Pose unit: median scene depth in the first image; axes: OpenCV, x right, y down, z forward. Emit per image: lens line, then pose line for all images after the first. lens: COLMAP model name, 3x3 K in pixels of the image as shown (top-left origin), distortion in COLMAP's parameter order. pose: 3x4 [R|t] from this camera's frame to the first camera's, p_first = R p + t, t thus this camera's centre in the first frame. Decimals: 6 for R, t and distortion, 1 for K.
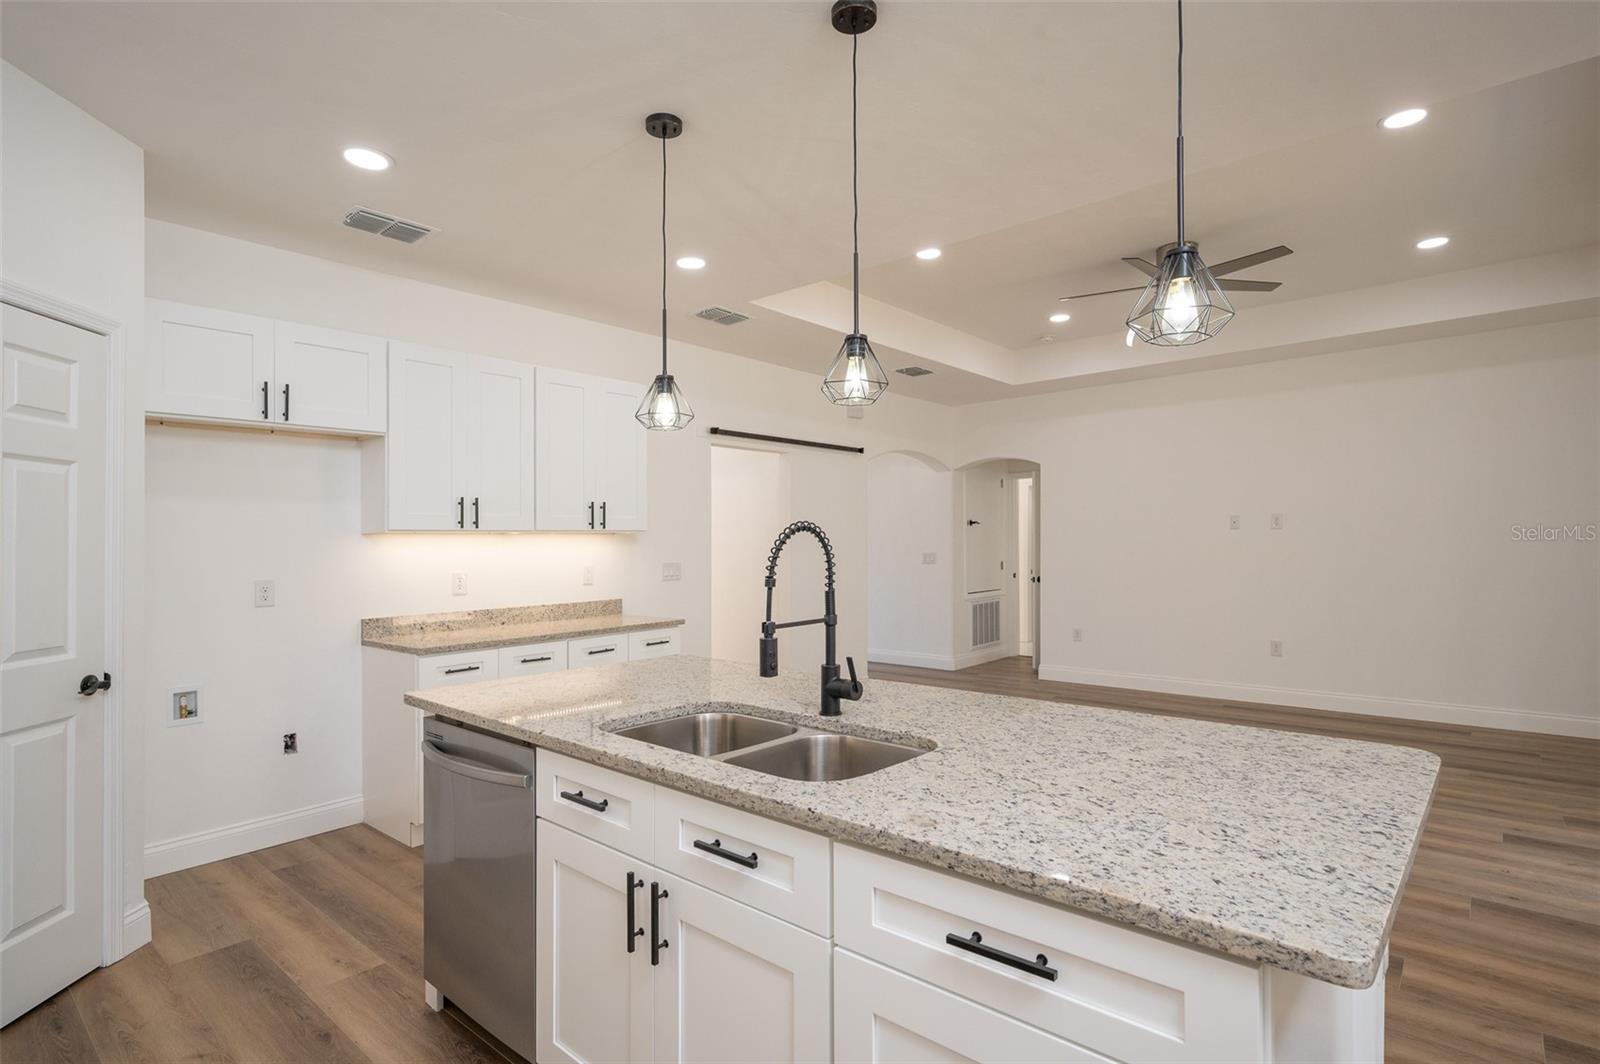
lens RADIAL K [[792.6, 0, 799.3], [0, 792.6, 526.3], [0, 0, 1]] dist [-0.011657, 0.003437]
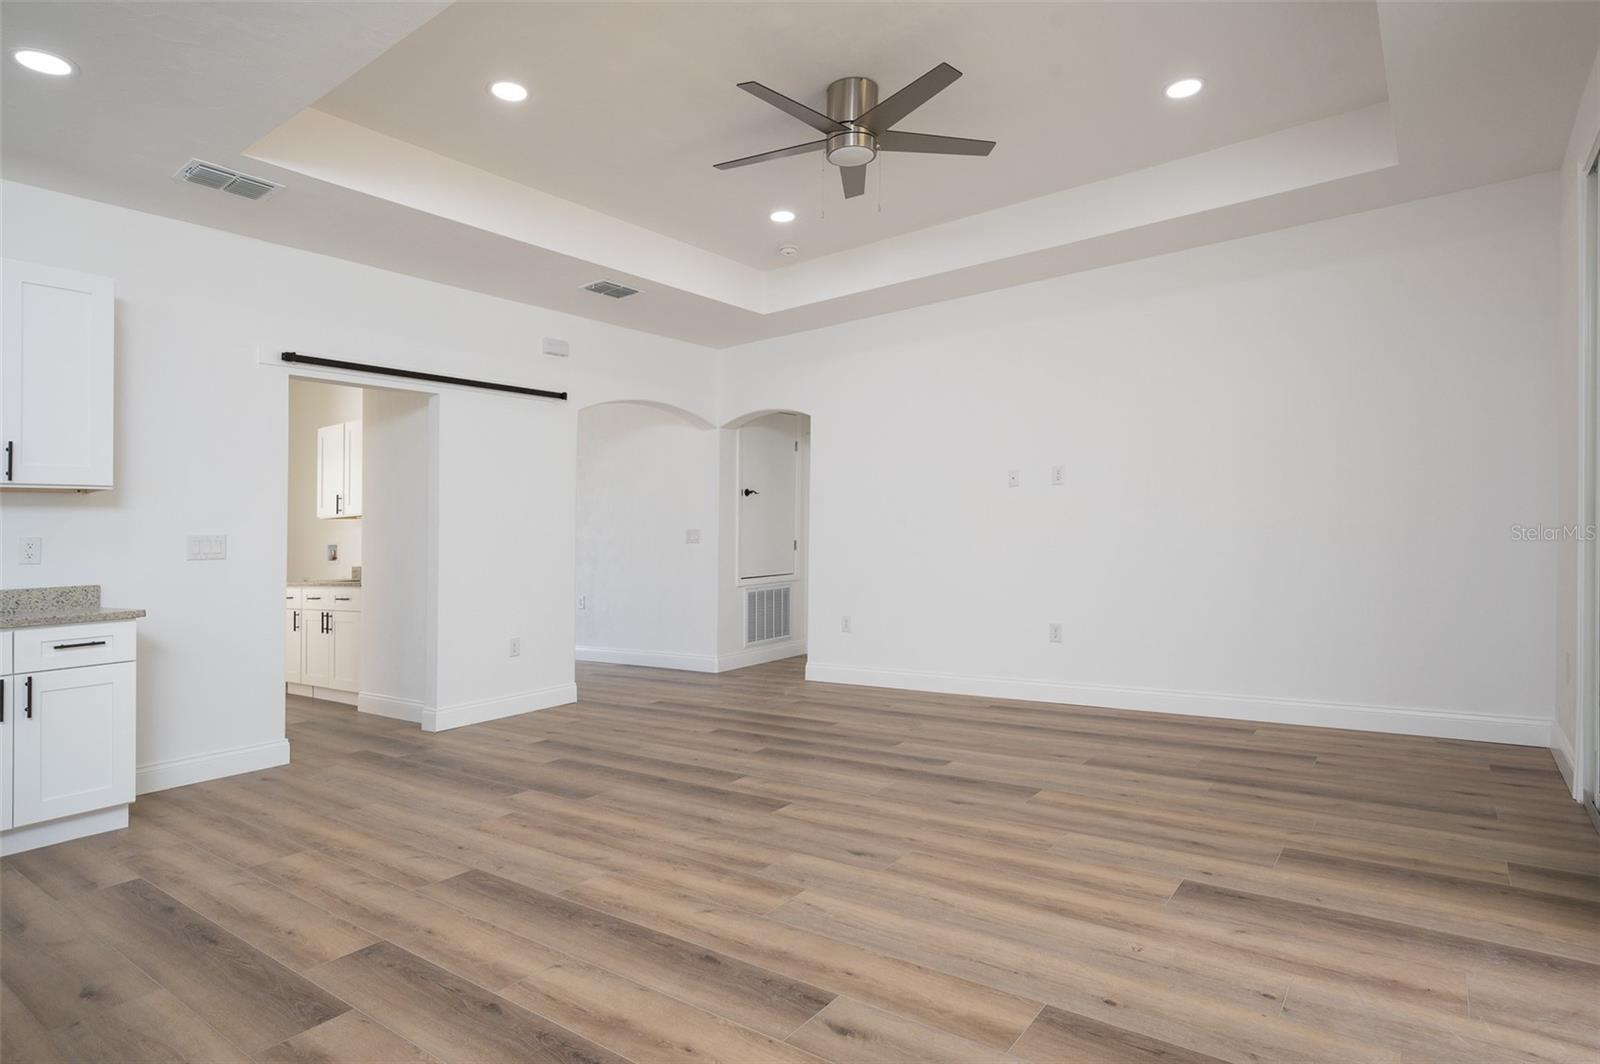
lens RADIAL K [[856.8, 0, 799.6], [0, 856.8, 542.0], [0, 0, 1]] dist [0.000623, 0.000348]
pose [[0.996250, -0.018423, 0.084532, 0.271468], [0.016530, 0.999598, 0.023040, 0.037729], [-0.084922, -0.021556, 0.996154, 0.153901]]
